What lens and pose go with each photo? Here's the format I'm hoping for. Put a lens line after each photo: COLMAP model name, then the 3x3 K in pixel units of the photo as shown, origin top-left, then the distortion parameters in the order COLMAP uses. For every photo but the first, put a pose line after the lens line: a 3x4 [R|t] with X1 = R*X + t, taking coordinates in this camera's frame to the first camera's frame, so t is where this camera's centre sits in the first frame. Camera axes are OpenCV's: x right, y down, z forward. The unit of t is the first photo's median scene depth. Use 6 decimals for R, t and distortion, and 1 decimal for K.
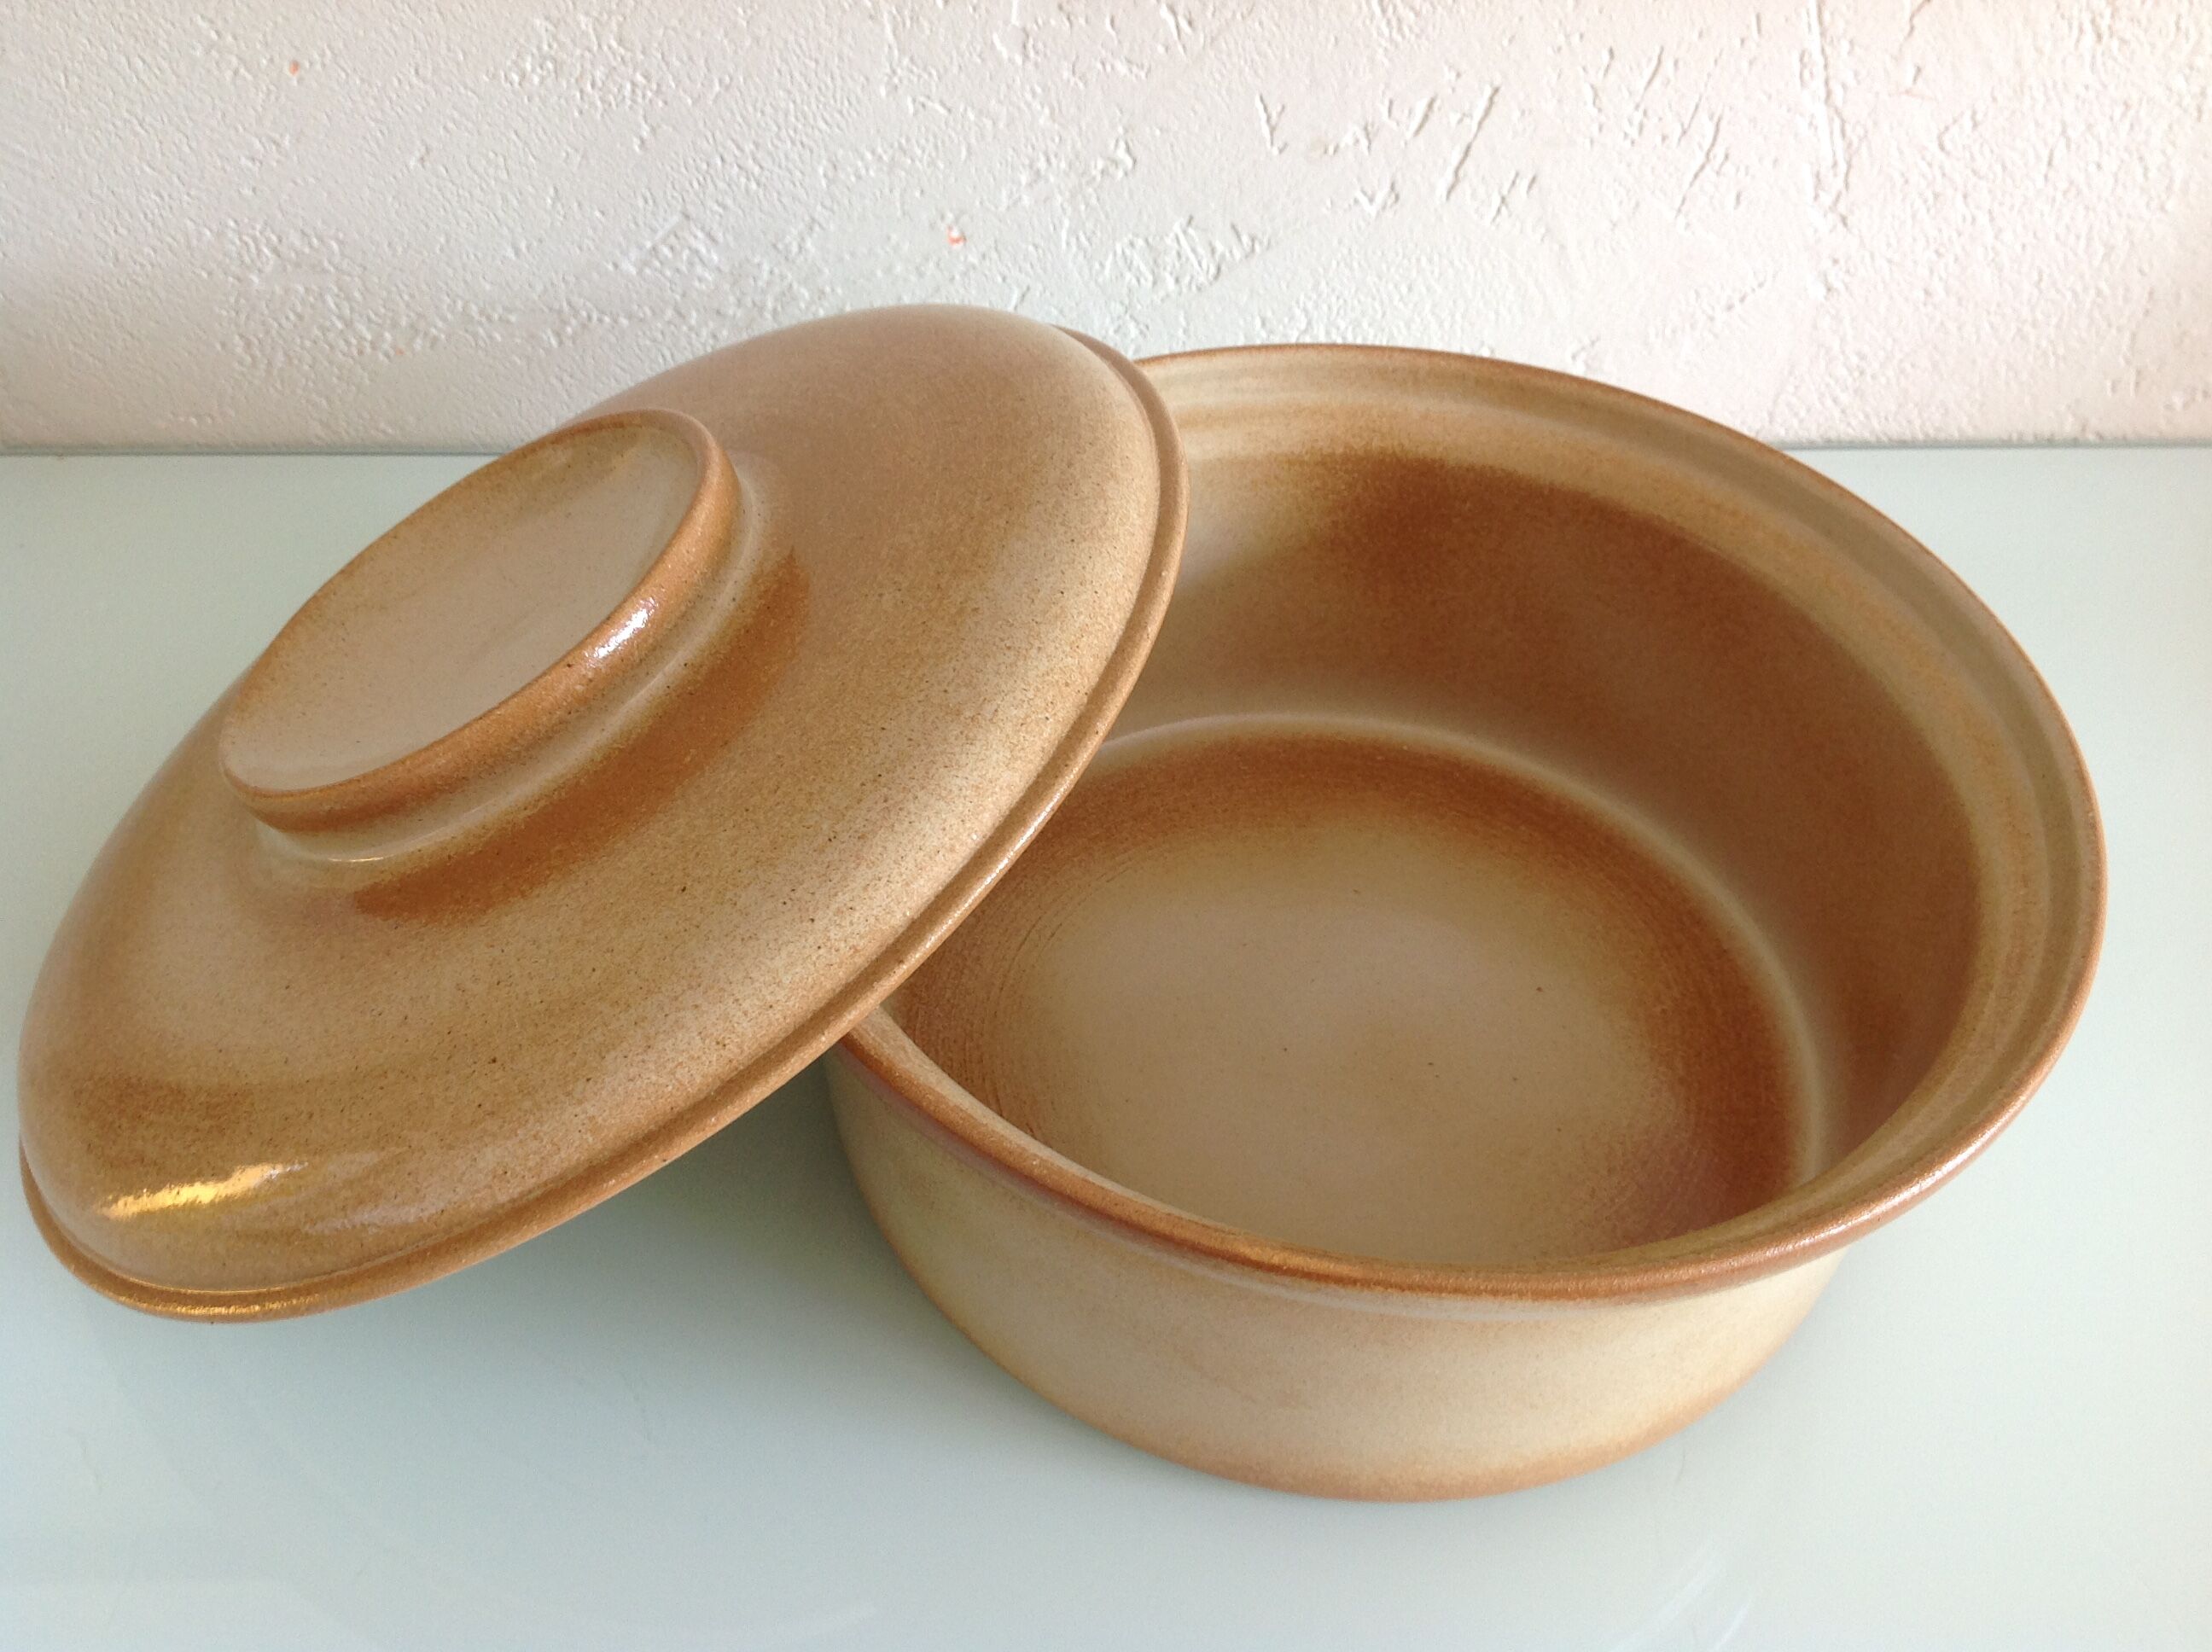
lens RADIAL K [[2211.4, 0, 1106.0], [0, 2211.4, 826.0], [0, 0, 1]] dist [0.139187, -0.256237]
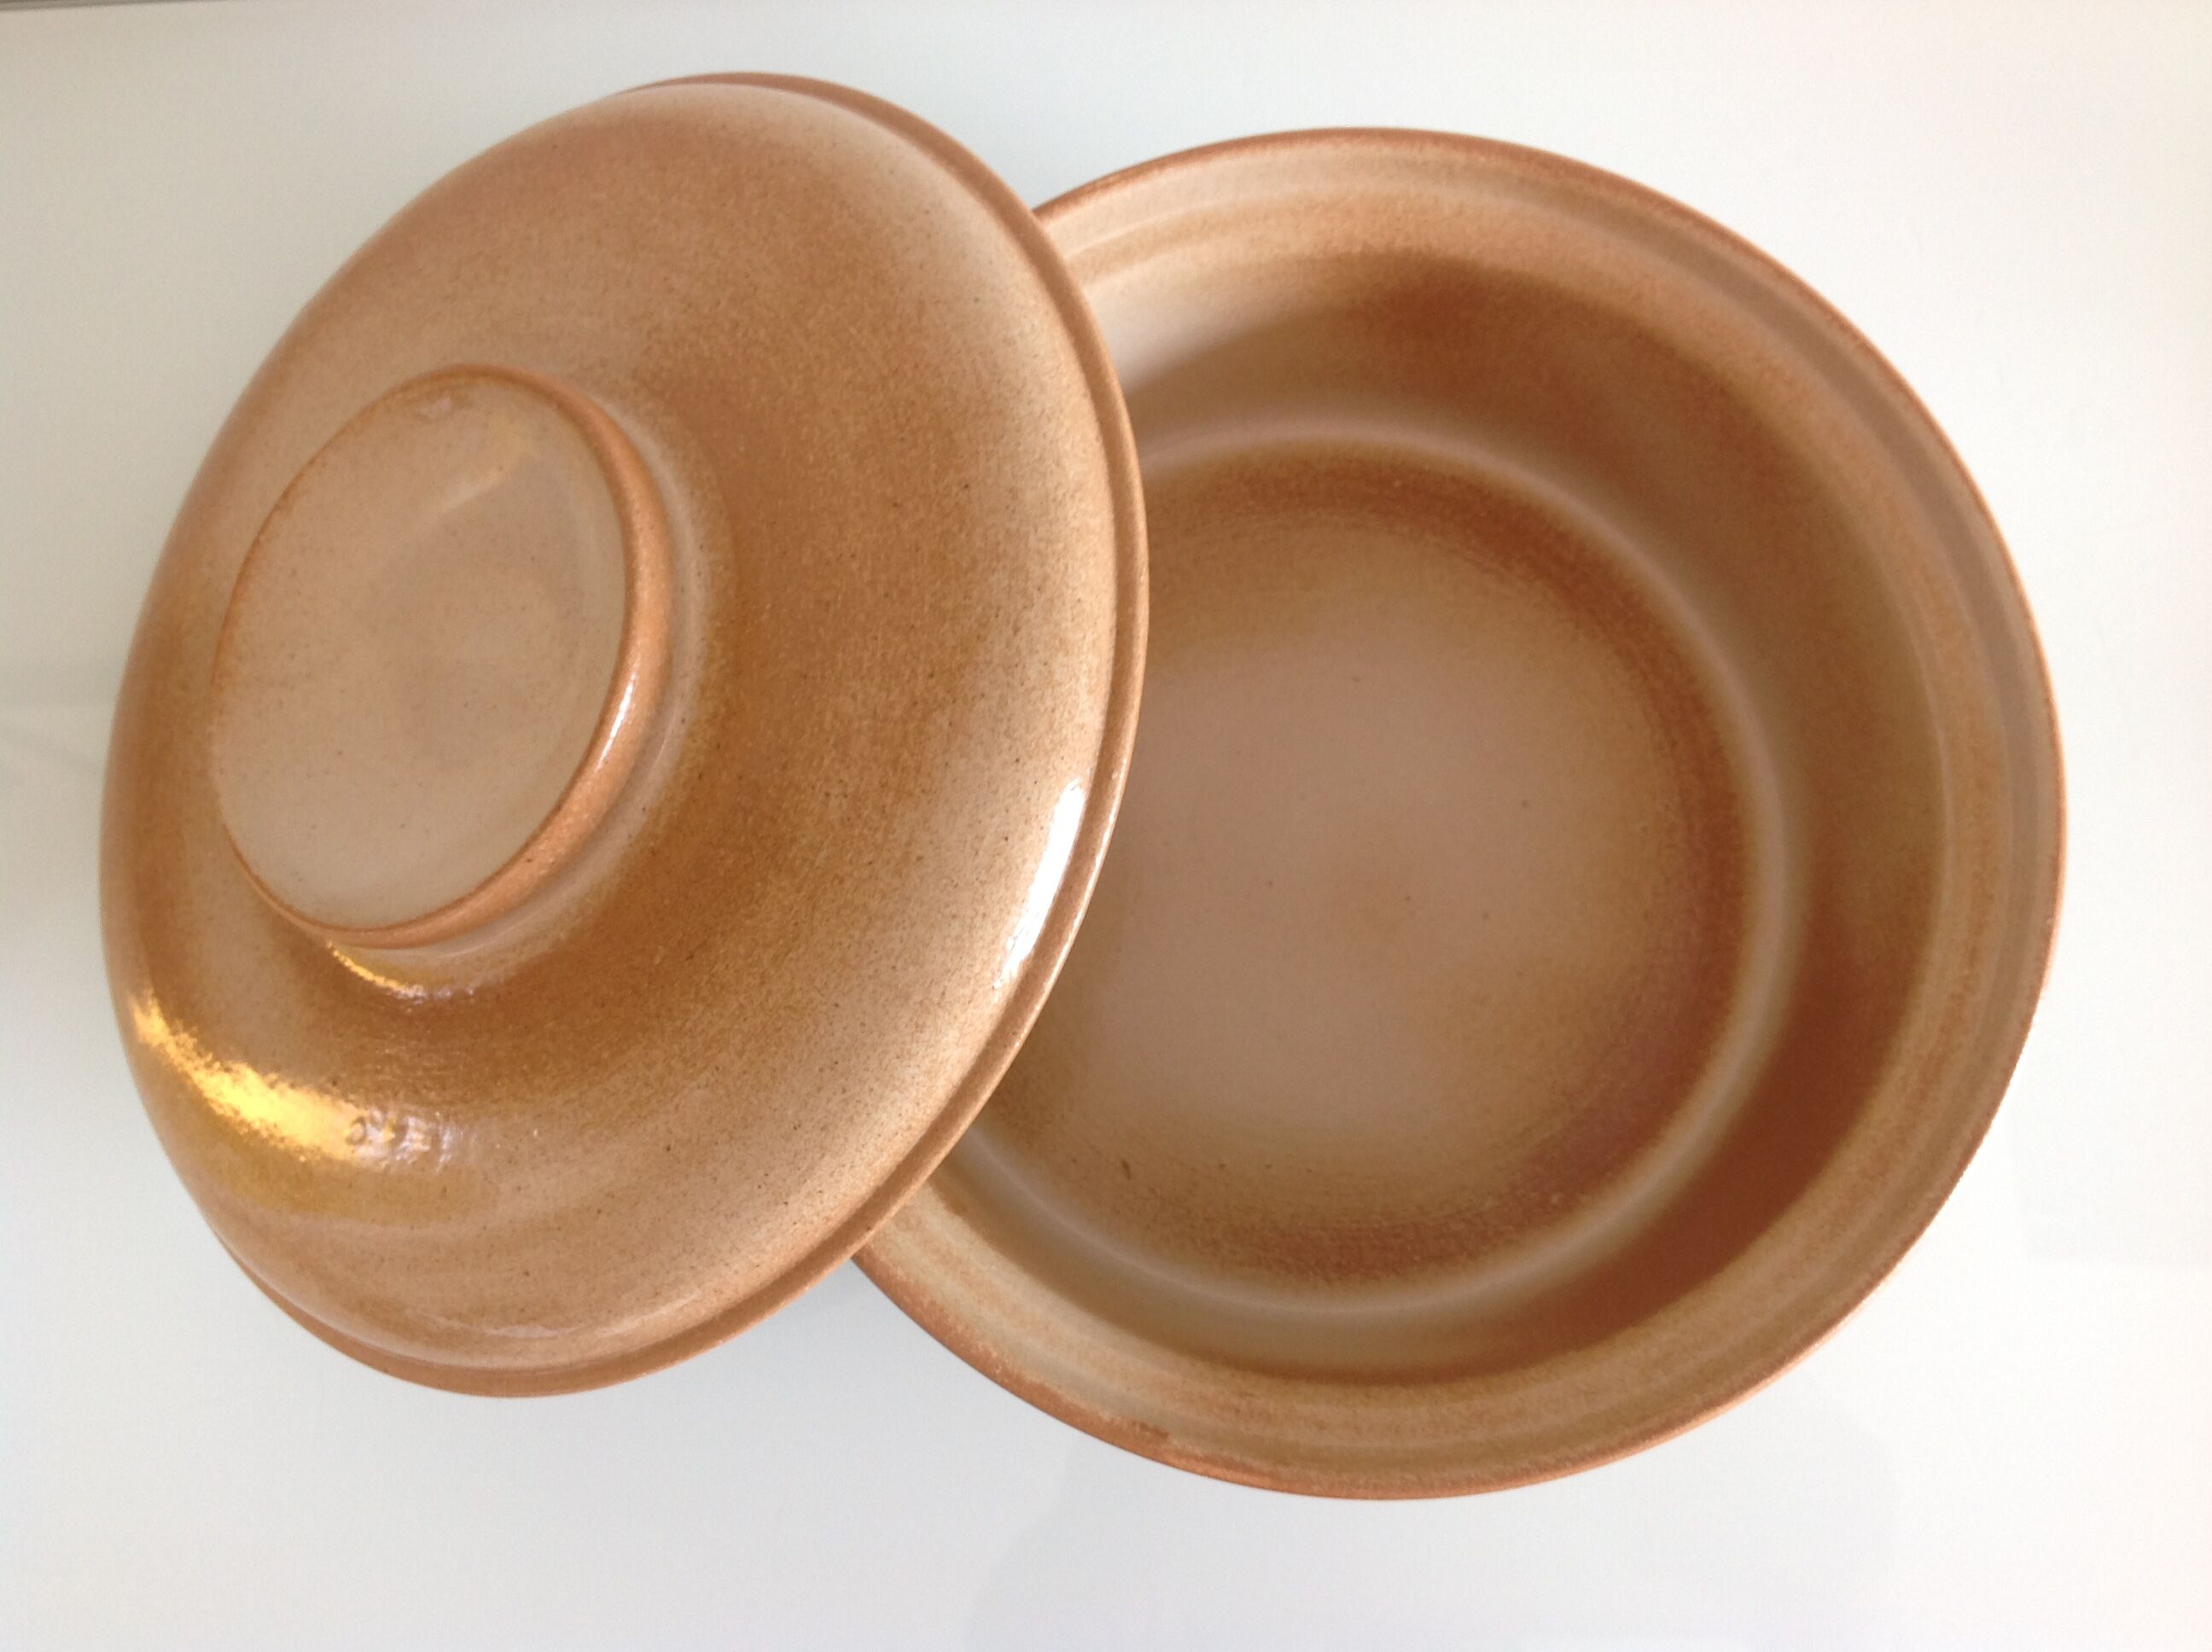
lens RADIAL K [[2211.4, 0, 1106.0], [0, 2211.4, 826.0], [0, 0, 1]] dist [0.139187, -0.256237]
pose [[0.998052, 0.008614, -0.061785, 0.081356], [0.030997, 0.791017, 0.611009, -0.678499], [0.054136, -0.611734, 0.789209, 0.217982]]
